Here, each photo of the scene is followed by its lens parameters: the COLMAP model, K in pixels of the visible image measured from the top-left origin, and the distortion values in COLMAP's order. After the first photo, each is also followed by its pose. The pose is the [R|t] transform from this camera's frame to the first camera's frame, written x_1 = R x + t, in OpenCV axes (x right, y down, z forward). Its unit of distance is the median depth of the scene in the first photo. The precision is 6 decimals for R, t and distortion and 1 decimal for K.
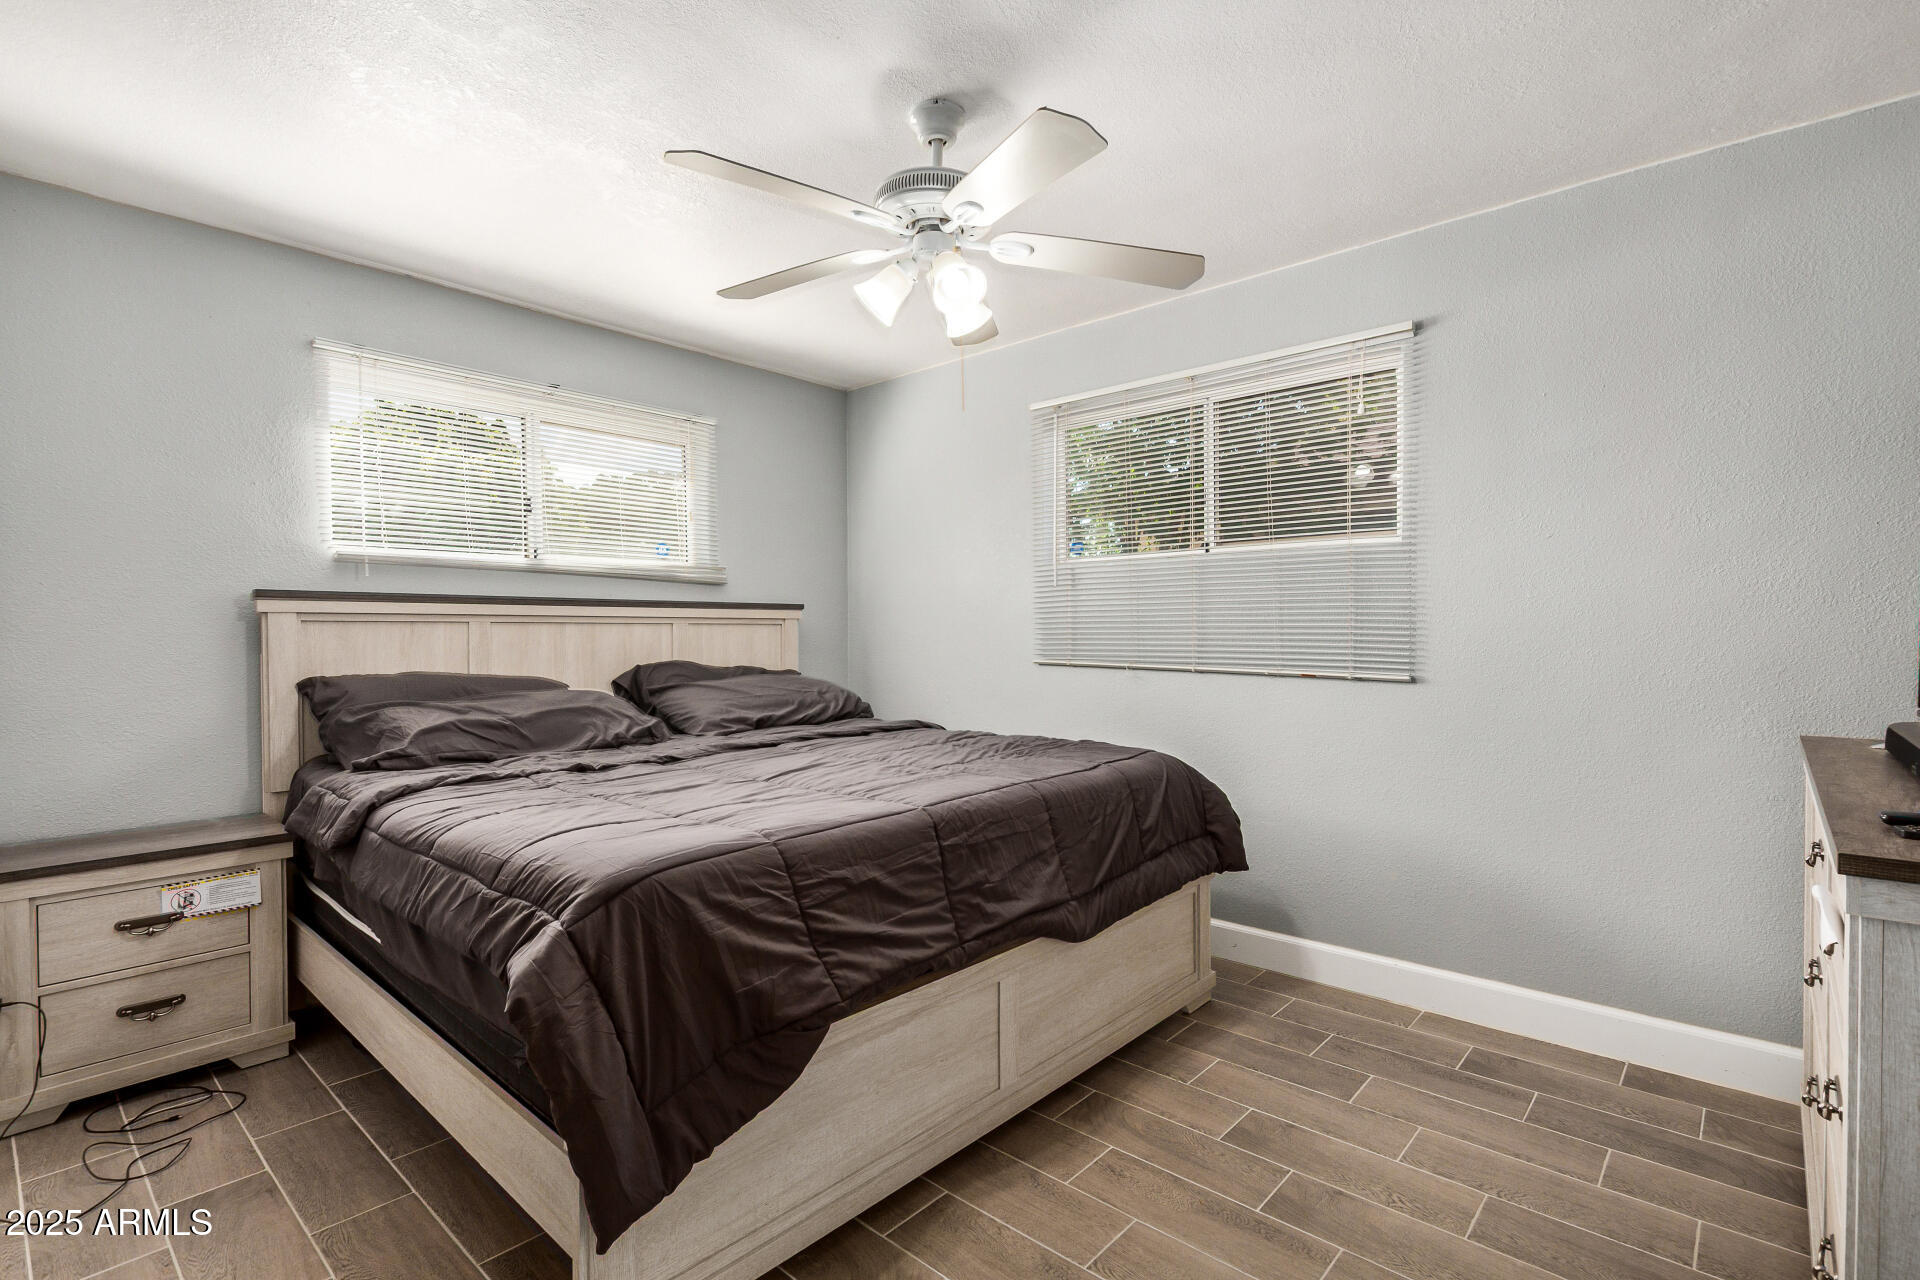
lens RADIAL K [[878.9, 0, 964.7], [0, 878.9, 639.2], [0, 0, 1]] dist [0.011900, -0.006193]
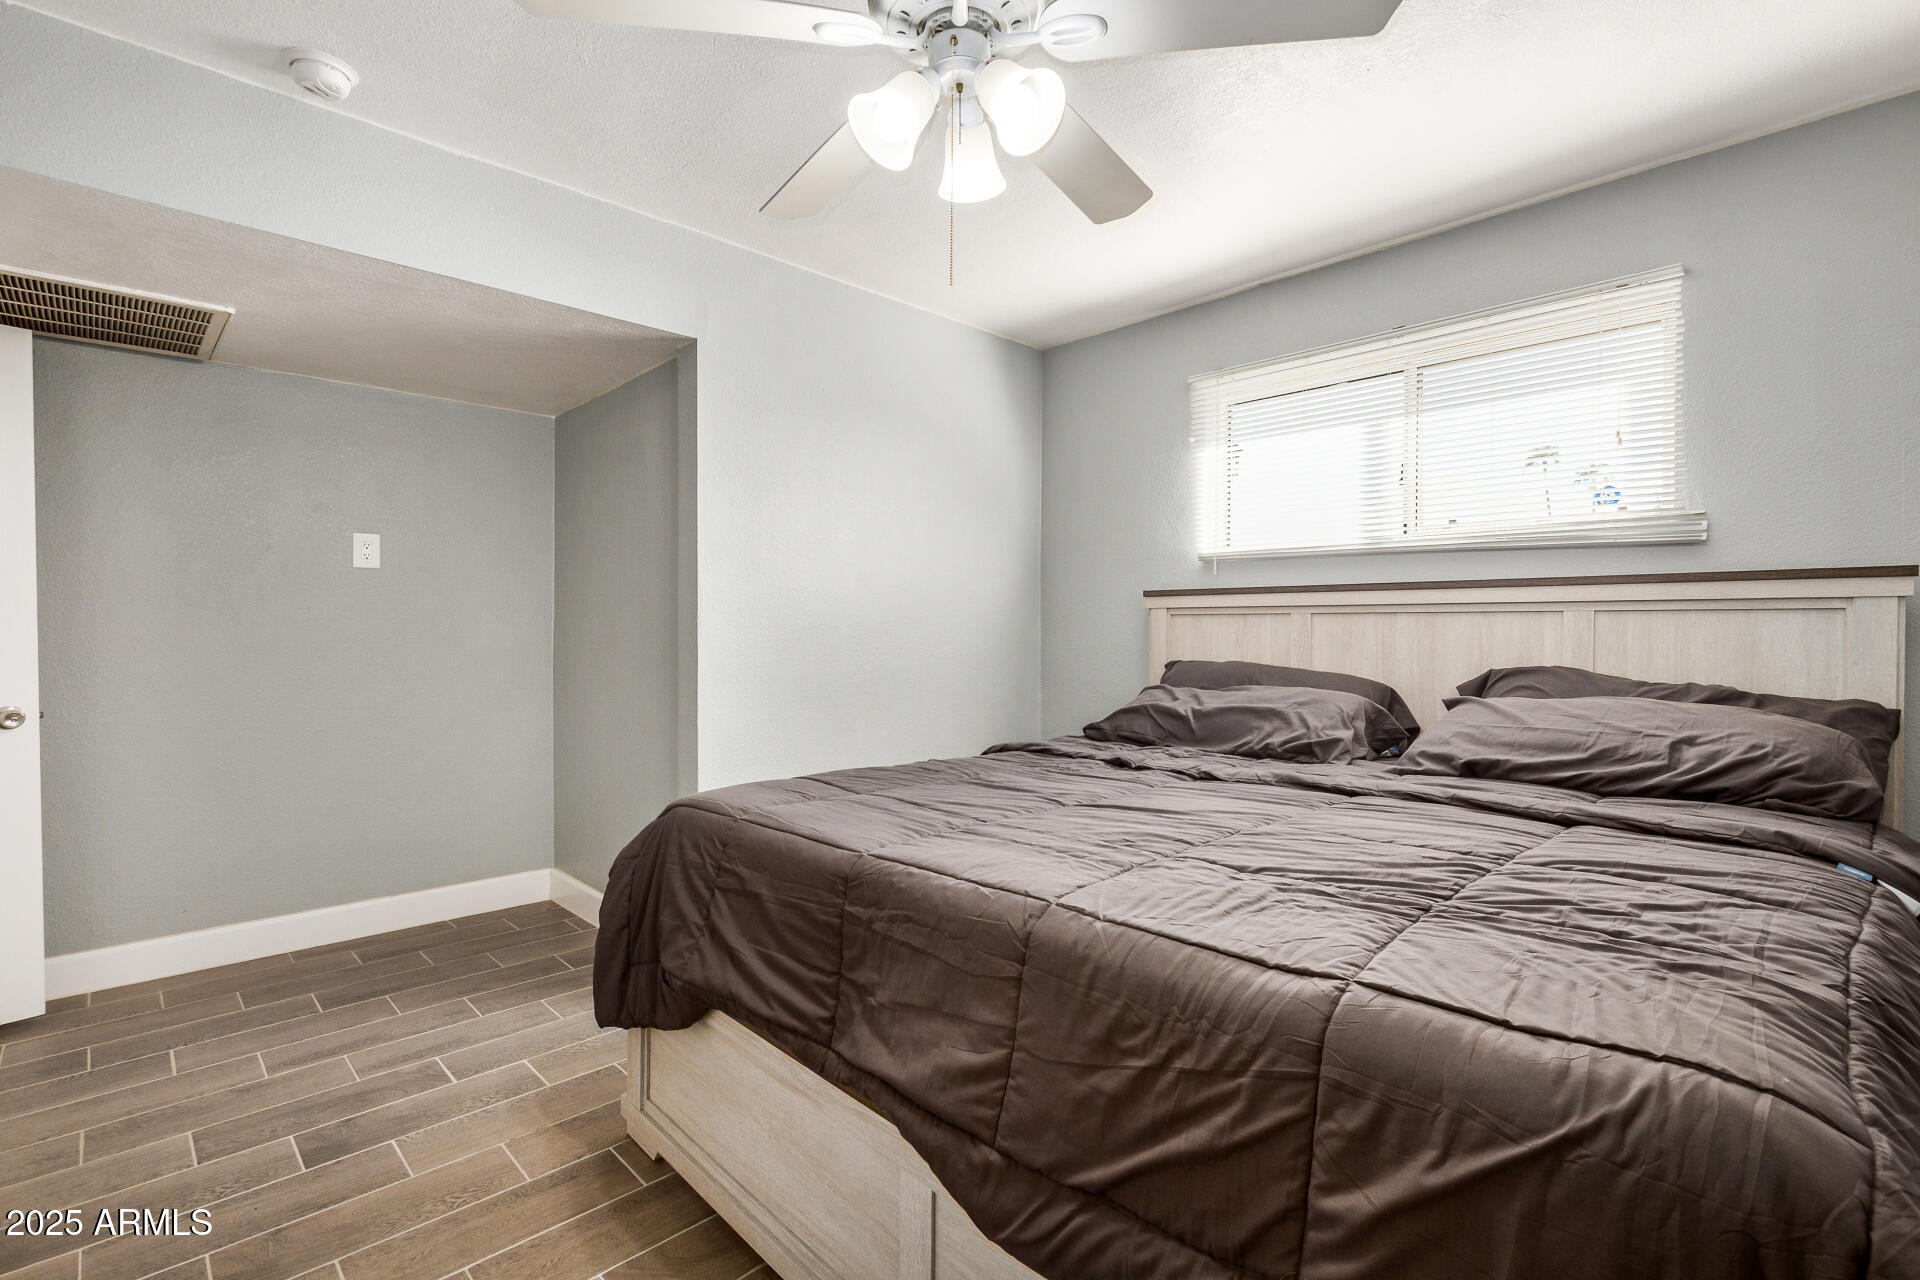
lens RADIAL K [[878.9, 0, 959.0], [0, 878.9, 634.3], [0, 0, 1]] dist [0.011900, -0.006193]
pose [[-0.070537, 0.013298, -0.997420, 0.507758], [-0.009245, 0.999859, 0.013984, -0.007621], [0.997466, 0.010208, -0.070405, 0.816744]]
